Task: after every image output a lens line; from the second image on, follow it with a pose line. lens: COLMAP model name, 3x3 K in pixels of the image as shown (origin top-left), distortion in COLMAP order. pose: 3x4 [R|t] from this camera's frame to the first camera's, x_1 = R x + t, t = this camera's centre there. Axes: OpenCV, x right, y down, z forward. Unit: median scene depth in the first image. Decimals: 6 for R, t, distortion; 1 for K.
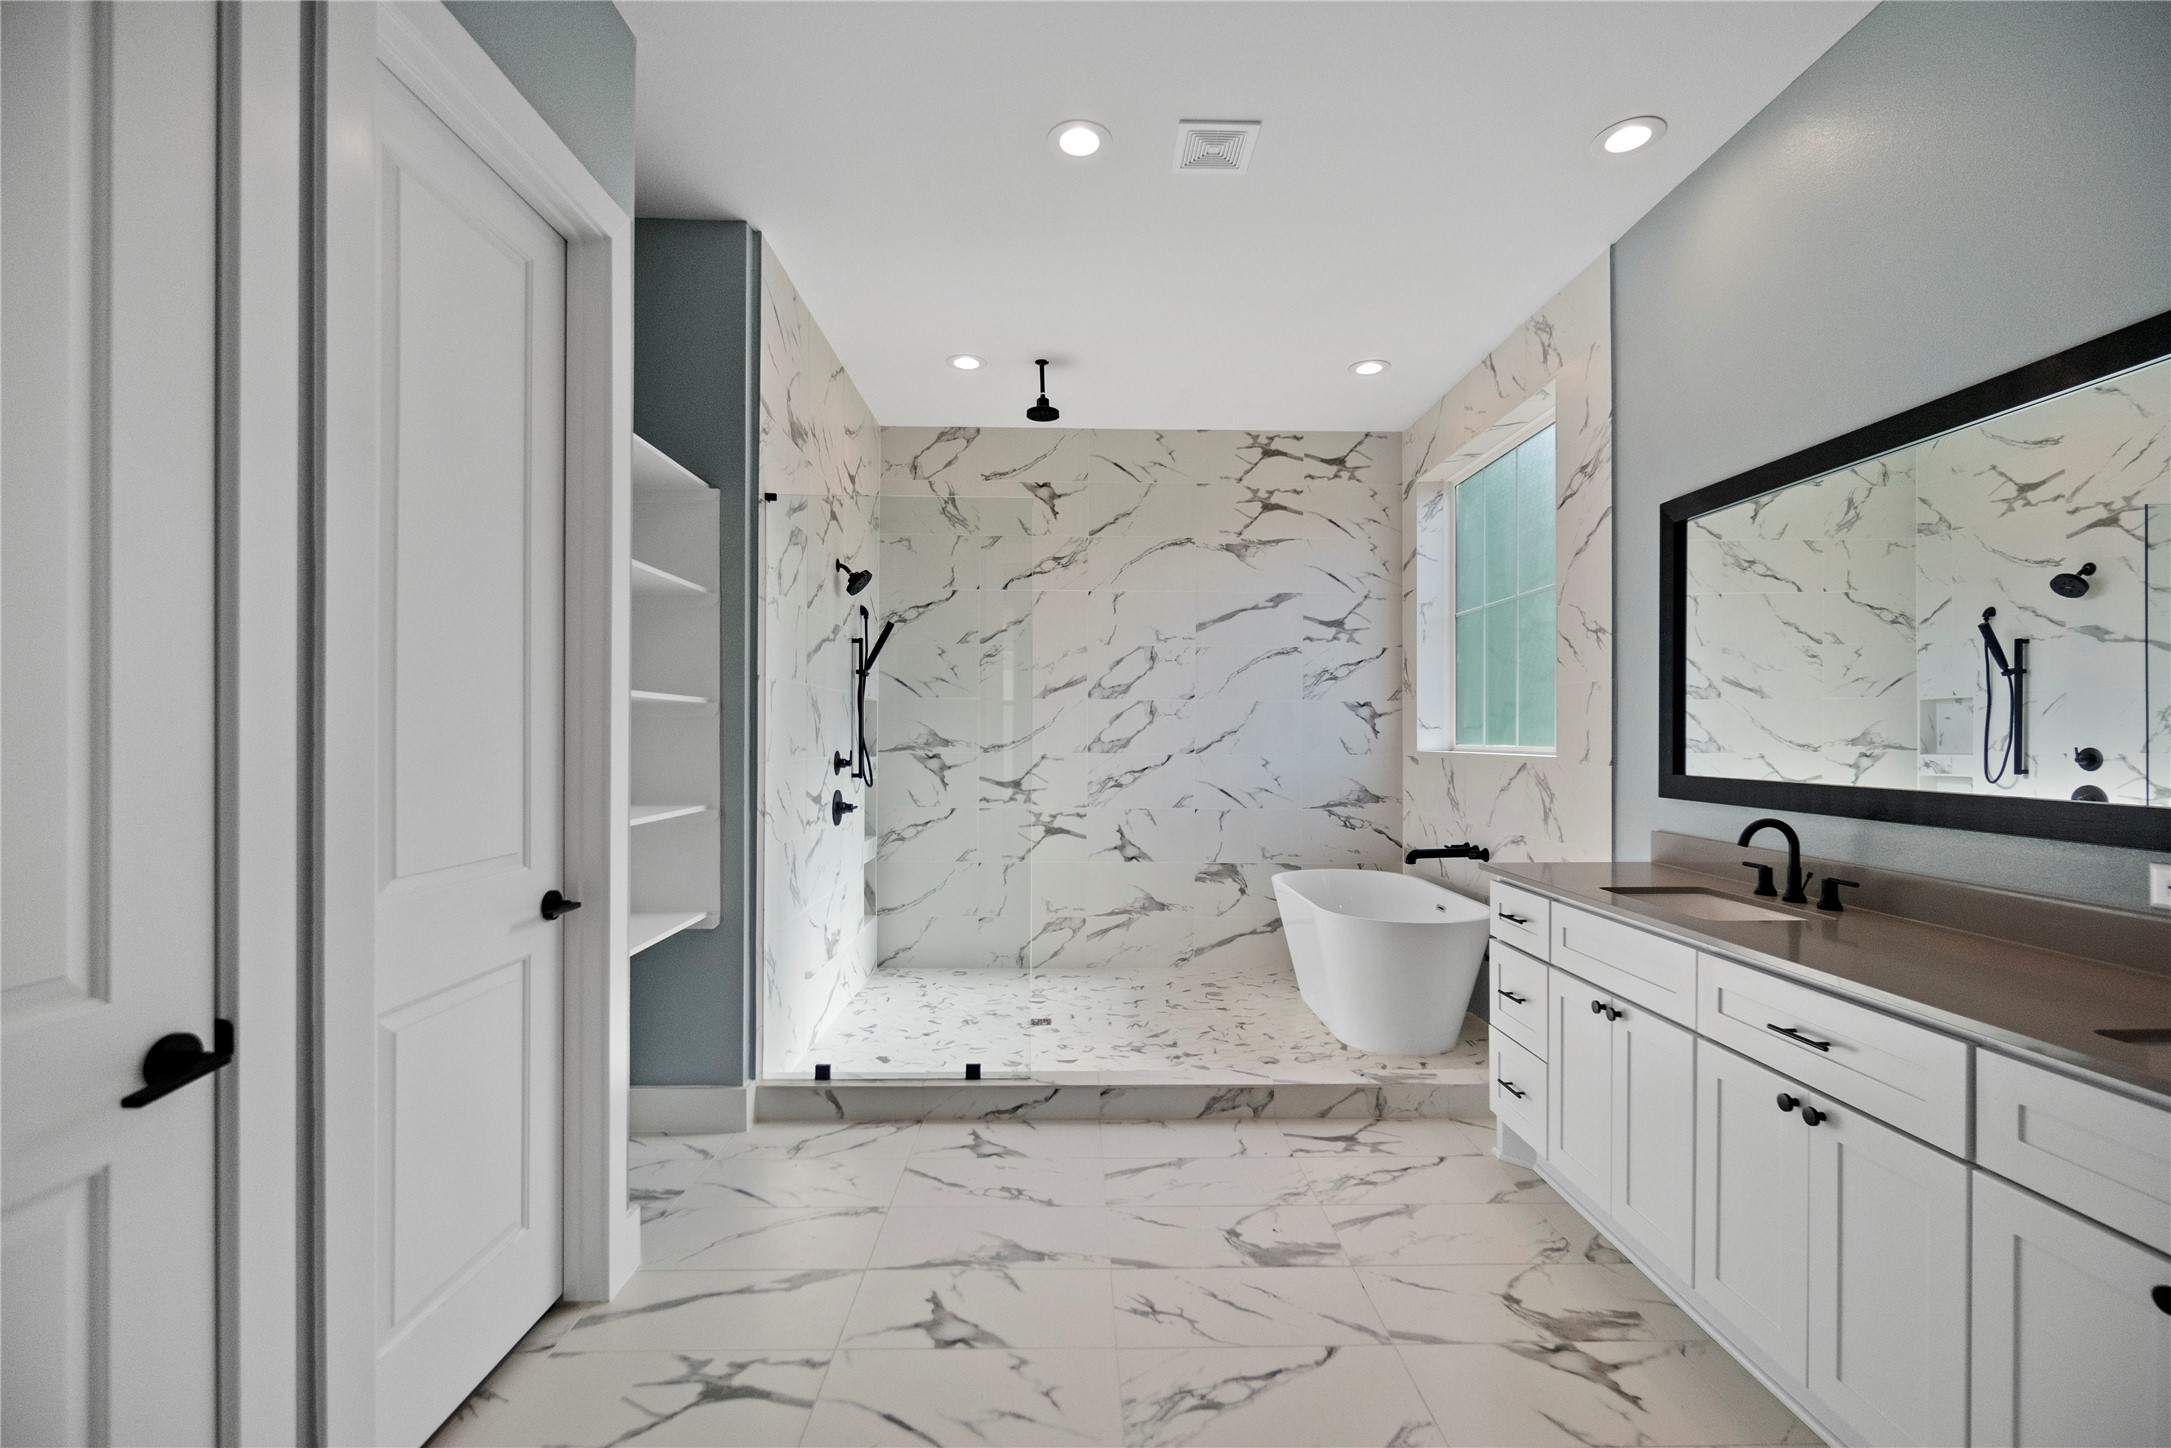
lens RADIAL K [[978.7, 0, 1088.1], [0, 978.7, 719.8], [0, 0, 1]] dist [-0.010337, 0.001251]
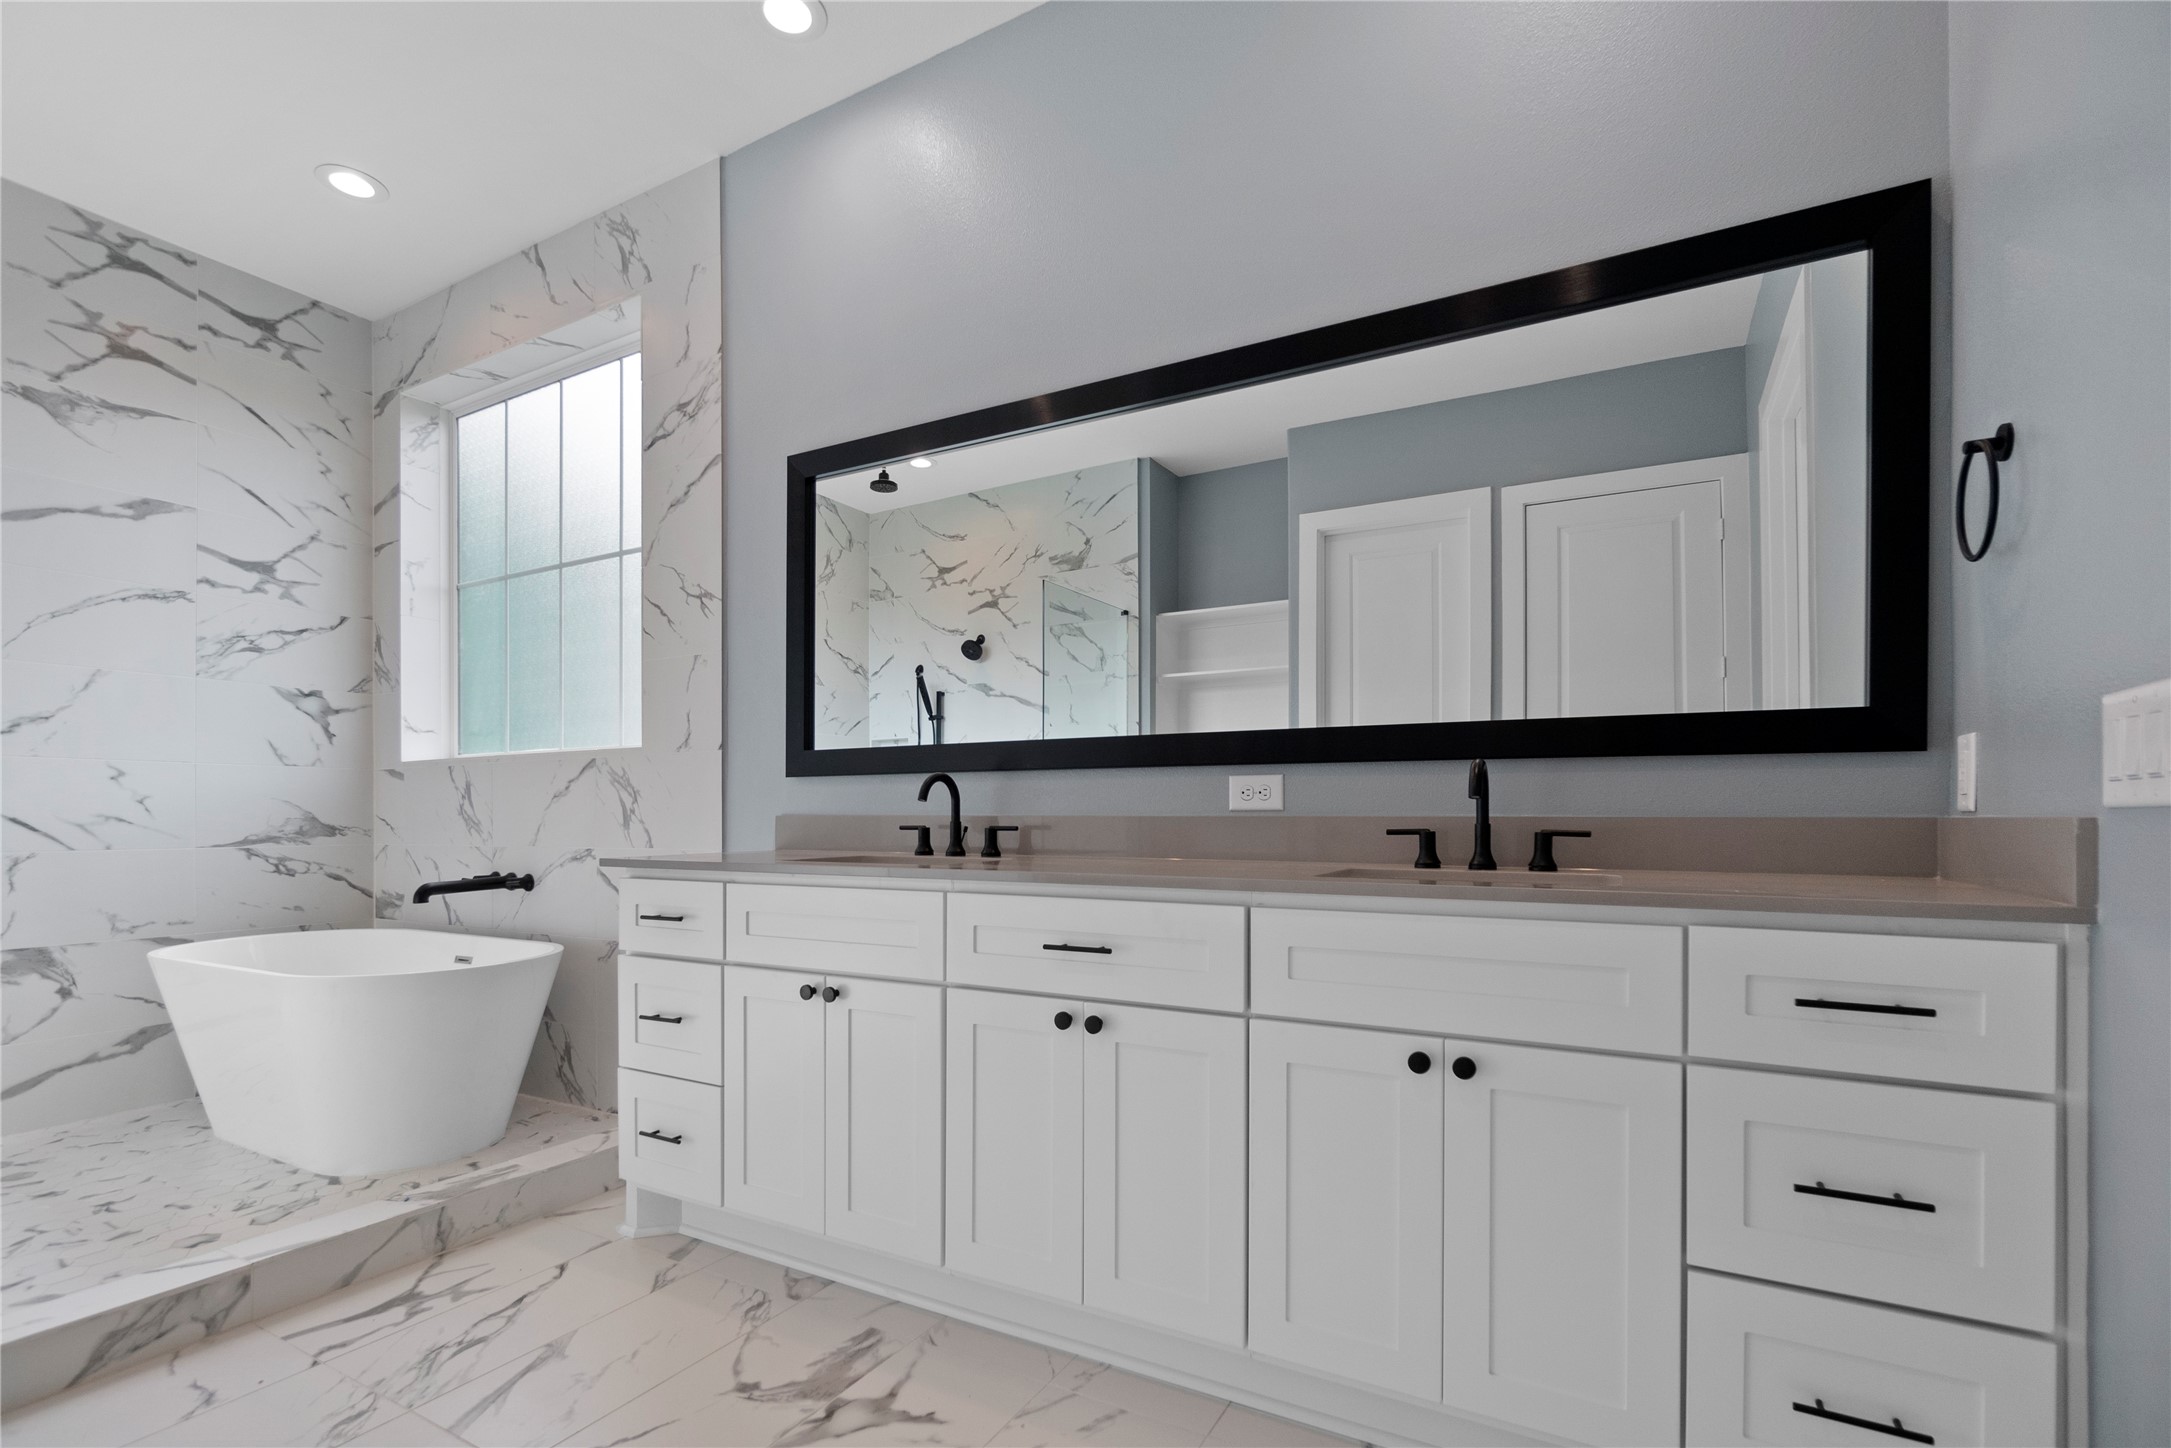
lens RADIAL K [[978.7, 0, 1094.4], [0, 978.7, 816.6], [0, 0, 1]] dist [-0.010337, 0.001251]
pose [[0.493208, -0.004015, 0.869902, -0.055456], [0.001851, 0.999992, 0.003566, 0.093118], [-0.869910, -0.000149, 0.493211, 0.244792]]
